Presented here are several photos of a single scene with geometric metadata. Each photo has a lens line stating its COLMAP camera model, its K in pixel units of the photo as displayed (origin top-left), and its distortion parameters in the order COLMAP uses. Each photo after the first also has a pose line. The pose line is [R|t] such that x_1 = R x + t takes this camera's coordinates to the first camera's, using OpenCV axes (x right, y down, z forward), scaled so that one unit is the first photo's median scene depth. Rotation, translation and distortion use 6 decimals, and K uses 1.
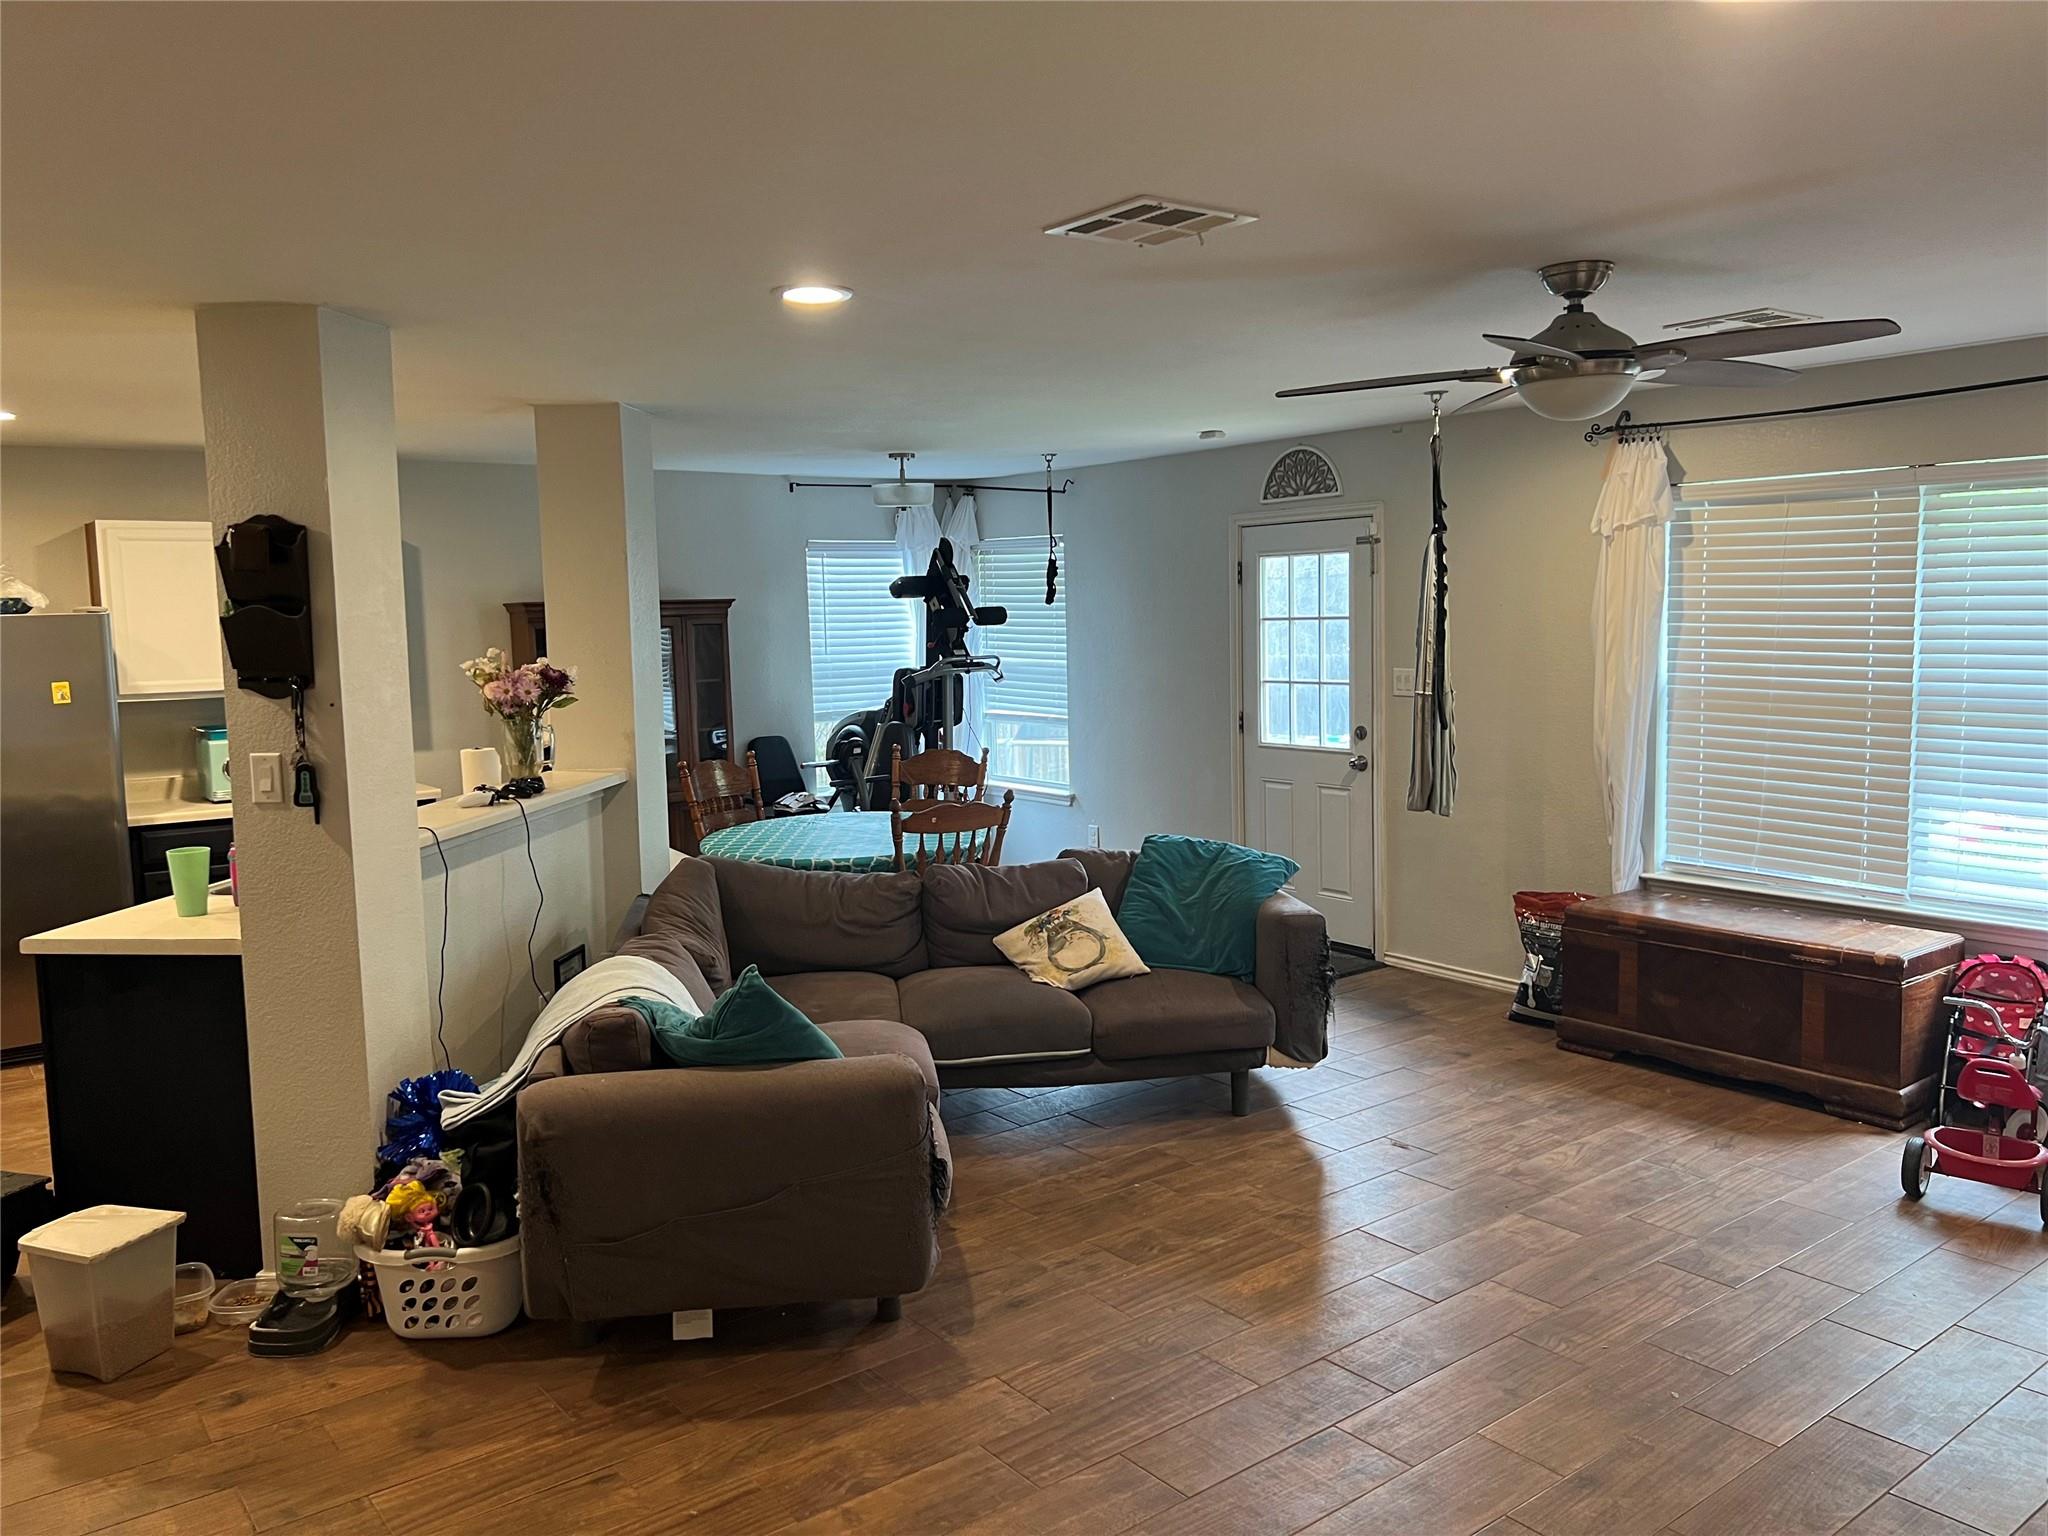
lens RADIAL K [[1547.3, 0, 1012.8], [0, 1547.3, 755.1], [0, 0, 1]] dist [0.050065, -0.059947]
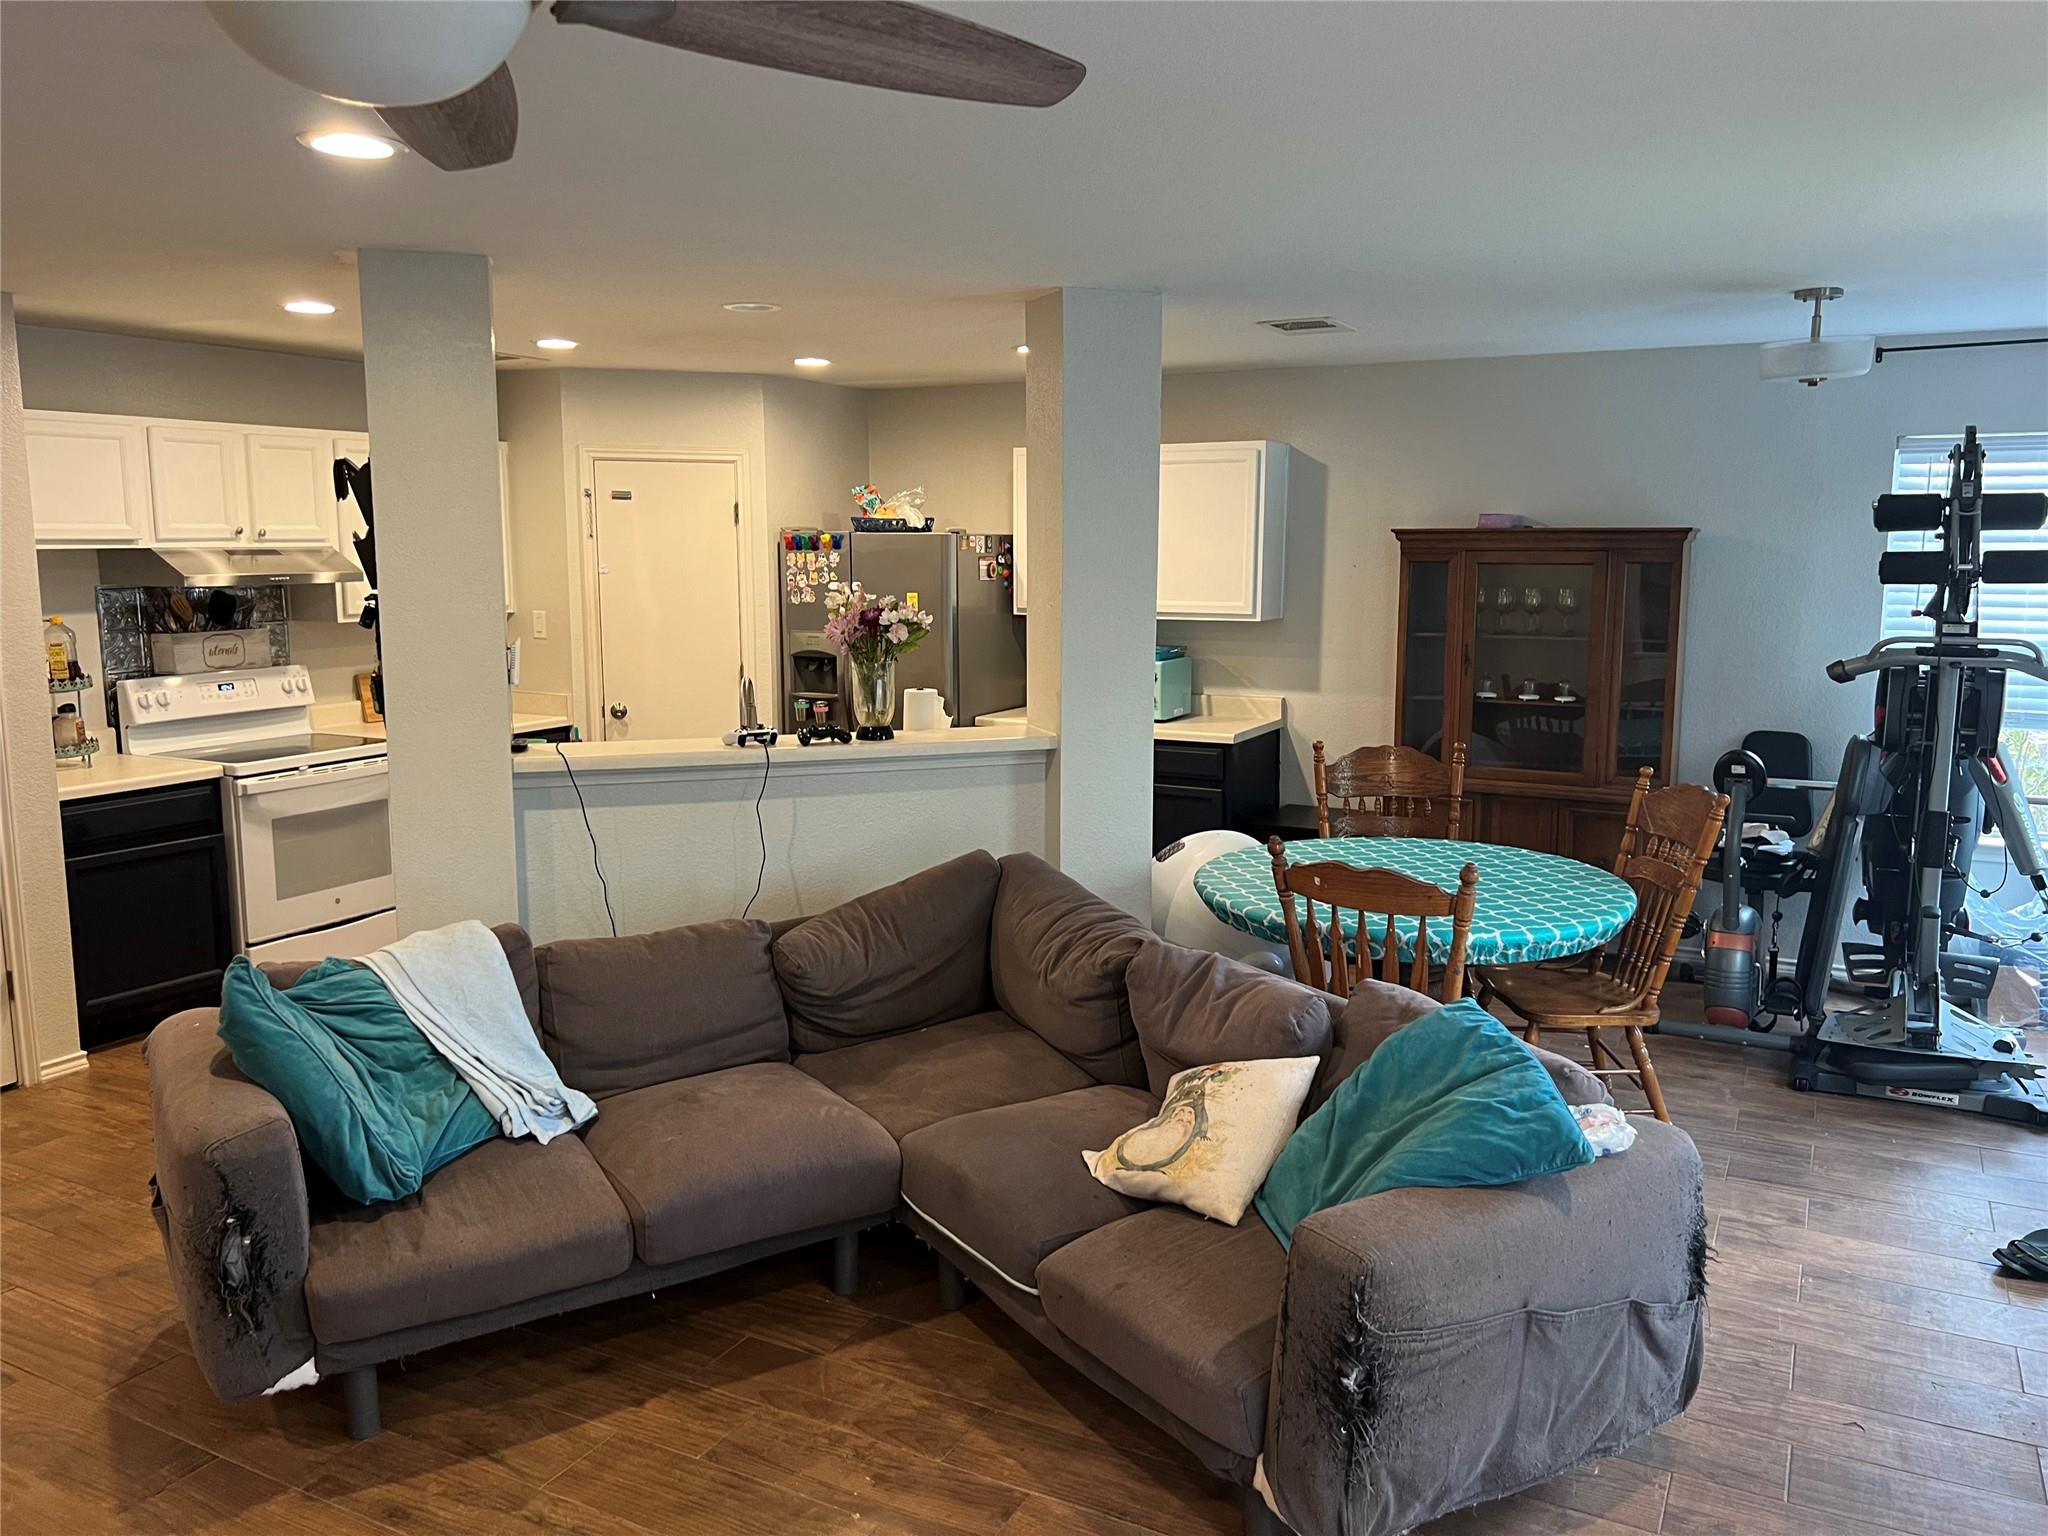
lens RADIAL K [[1528.7, 0, 1031.6], [0, 1528.7, 759.1], [0, 0, 1]] dist [0.071110, -0.082228]
pose [[0.420536, 0.161799, -0.892732, 0.483367], [-0.101124, 0.986198, 0.131102, -0.085776], [0.901623, 0.035144, 0.431093, 0.621498]]
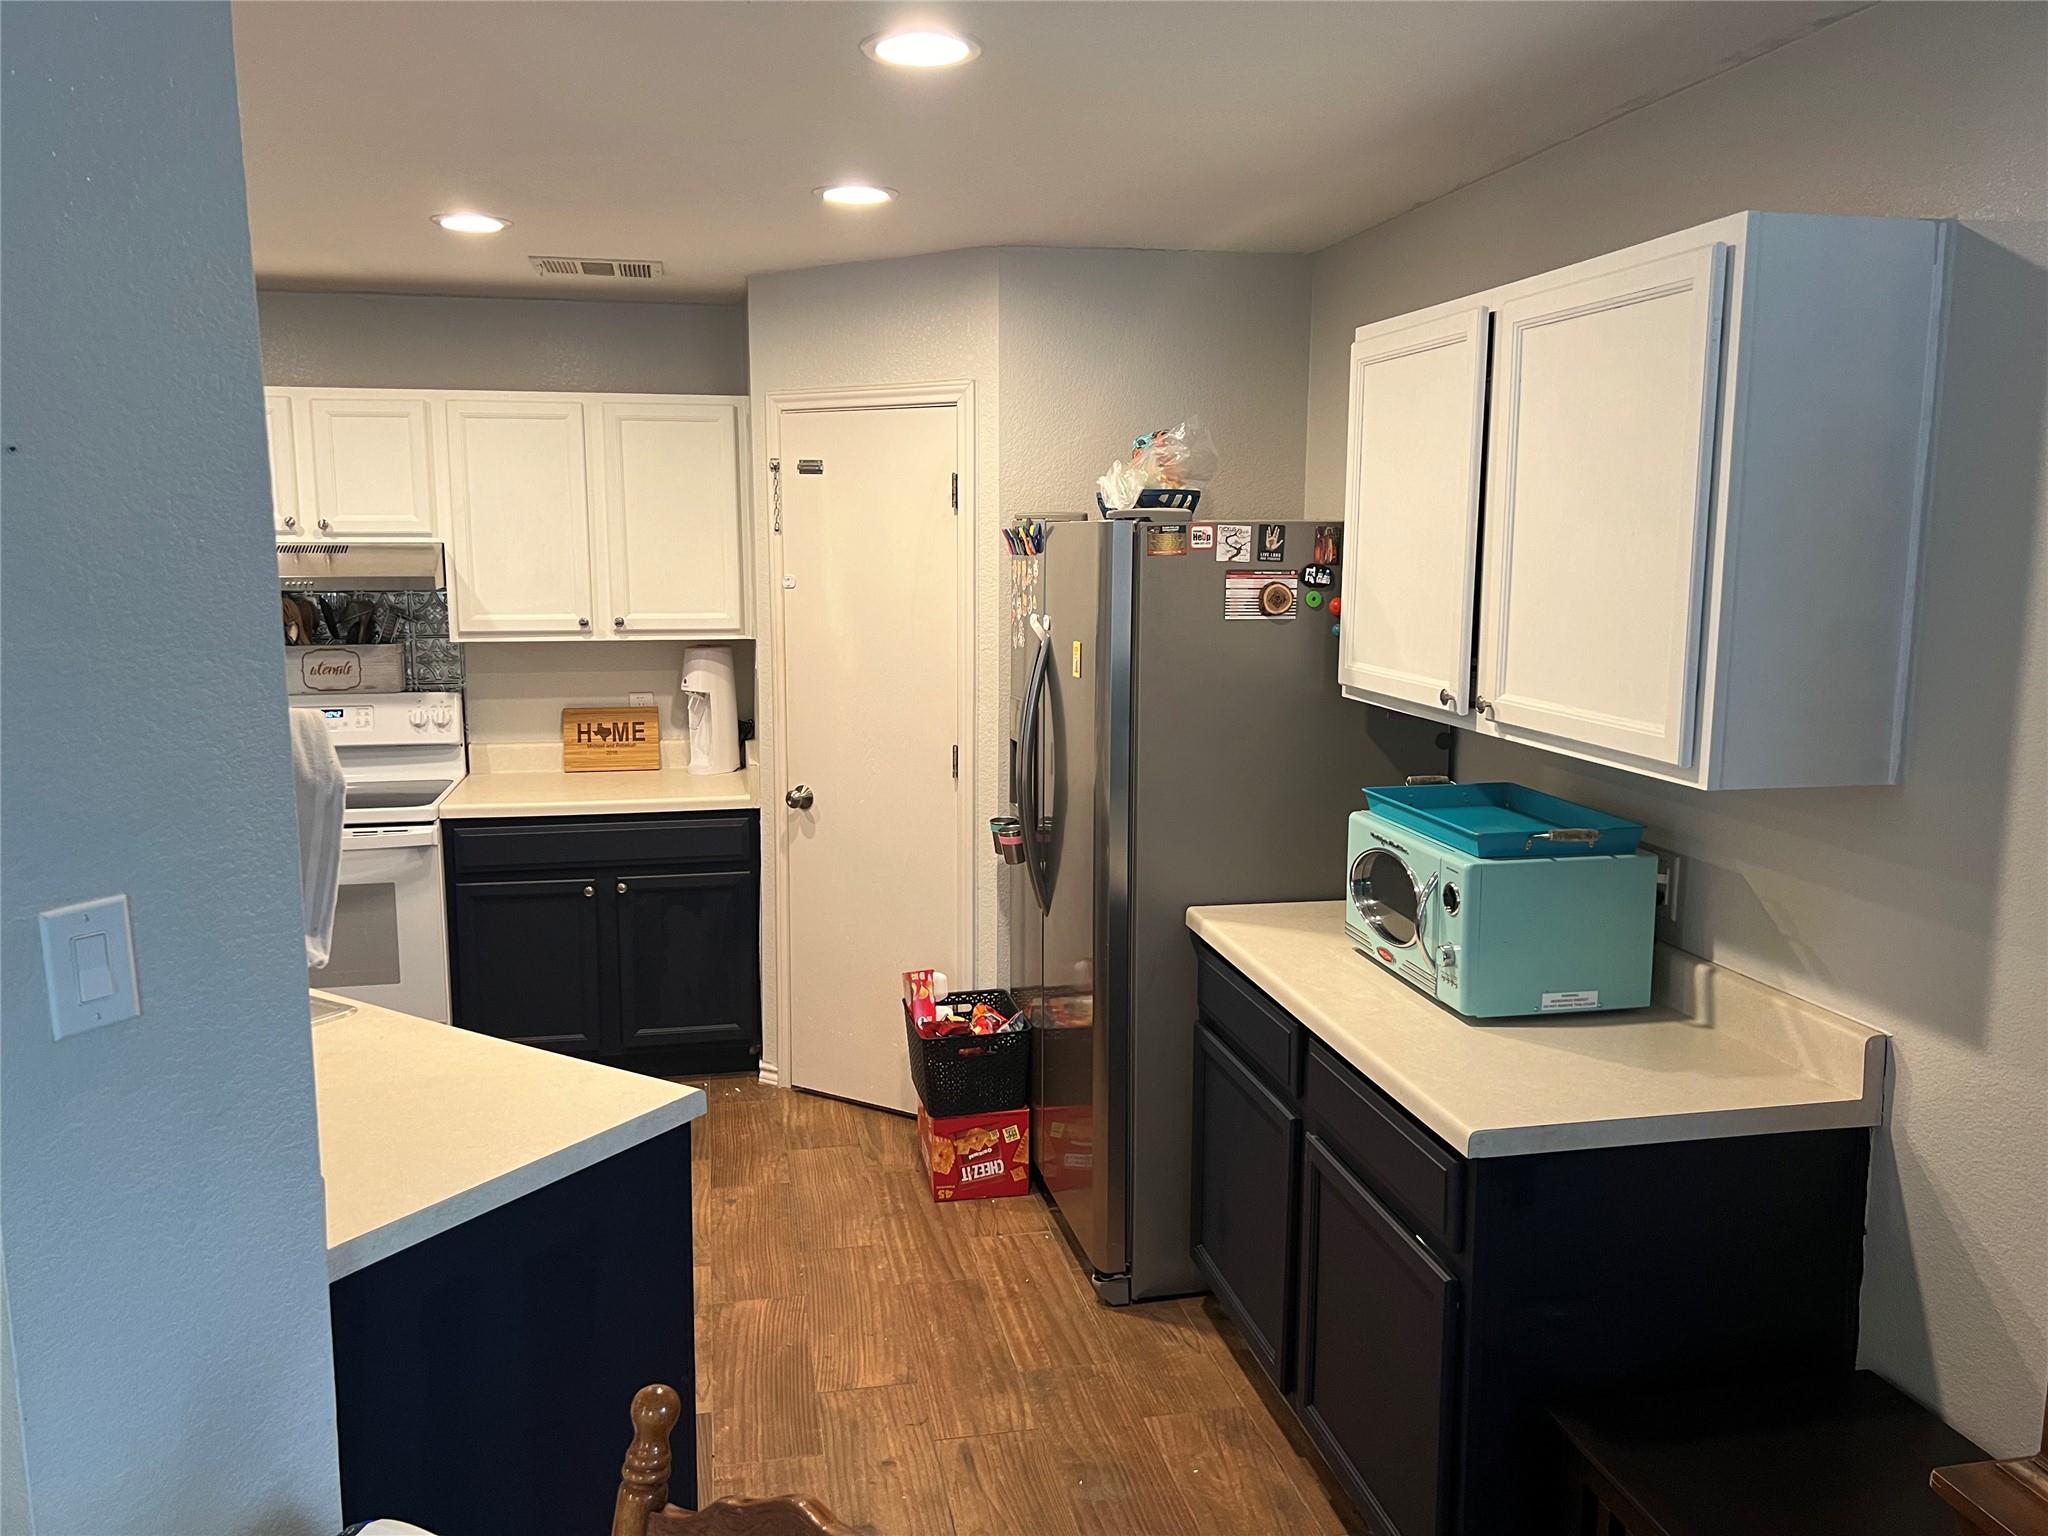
lens RADIAL K [[1547.3, 0, 1012.8], [0, 1547.3, 755.1], [0, 0, 1]] dist [0.050065, -0.059947]
pose [[-0.445905, 0.158022, -0.881021, -0.094223], [-0.073818, 0.974447, 0.212140, -0.129443], [0.892031, 0.159630, -0.422846, 1.281852]]
